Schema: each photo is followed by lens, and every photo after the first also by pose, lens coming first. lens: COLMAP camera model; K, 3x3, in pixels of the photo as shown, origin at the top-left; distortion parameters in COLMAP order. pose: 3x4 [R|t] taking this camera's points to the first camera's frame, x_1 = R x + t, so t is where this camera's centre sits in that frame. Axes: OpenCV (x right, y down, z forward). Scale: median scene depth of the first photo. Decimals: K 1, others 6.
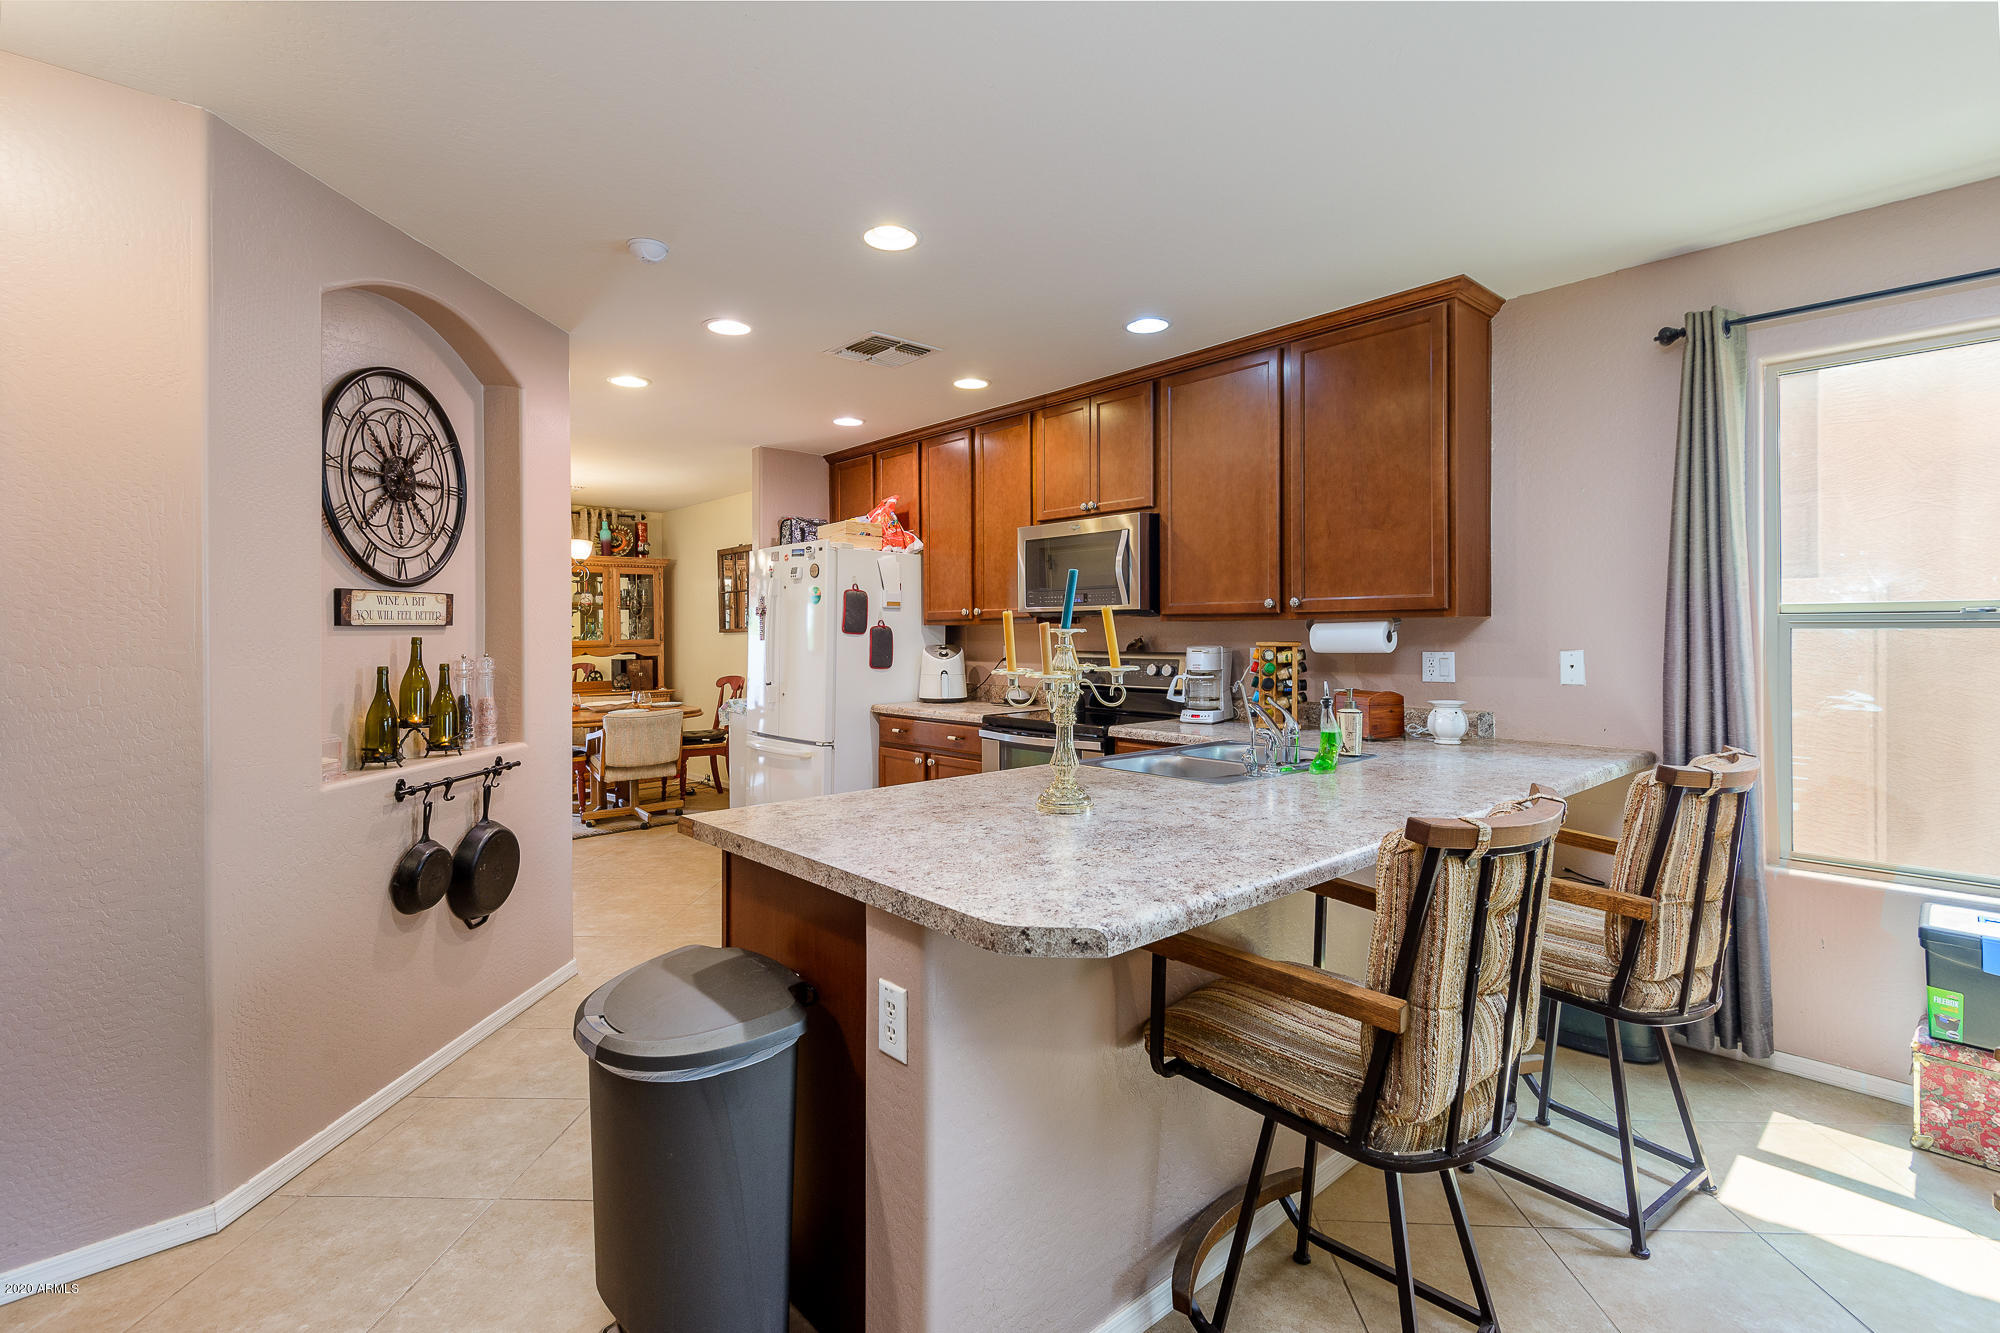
lens RADIAL K [[920.5, 0, 998.6], [0, 920.5, 641.2], [0, 0, 1]] dist [0.029175, -0.015483]
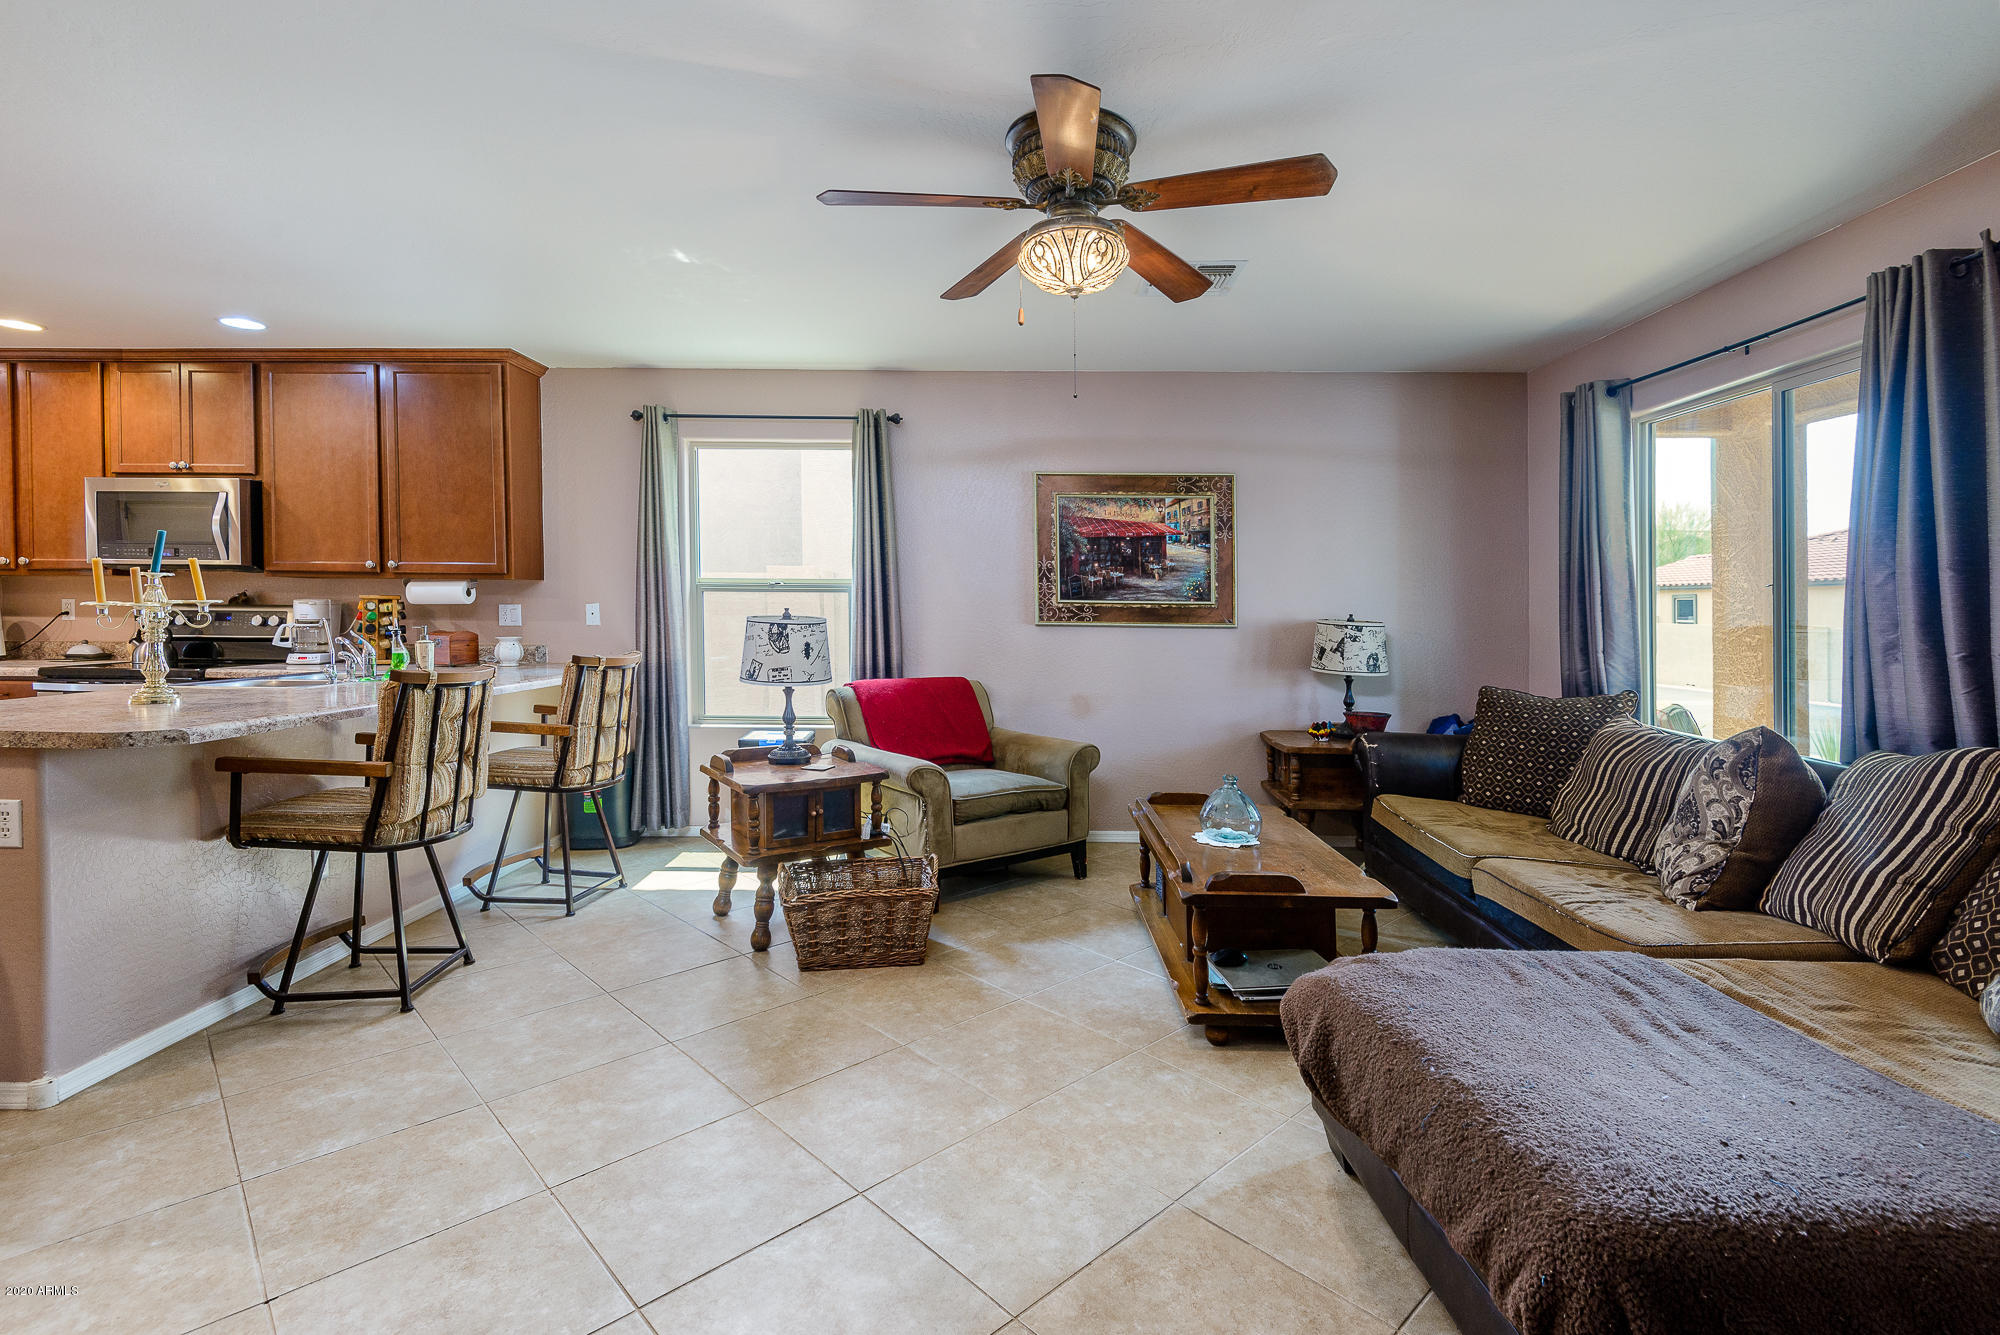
lens RADIAL K [[920.5, 0, 994.3], [0, 920.5, 638.3], [0, 0, 1]] dist [0.029175, -0.015483]
pose [[0.688959, -0.011142, 0.724714, -0.042298], [-0.006474, 0.999747, 0.021524, 0.026399], [-0.724771, -0.019521, 0.688713, -0.494728]]
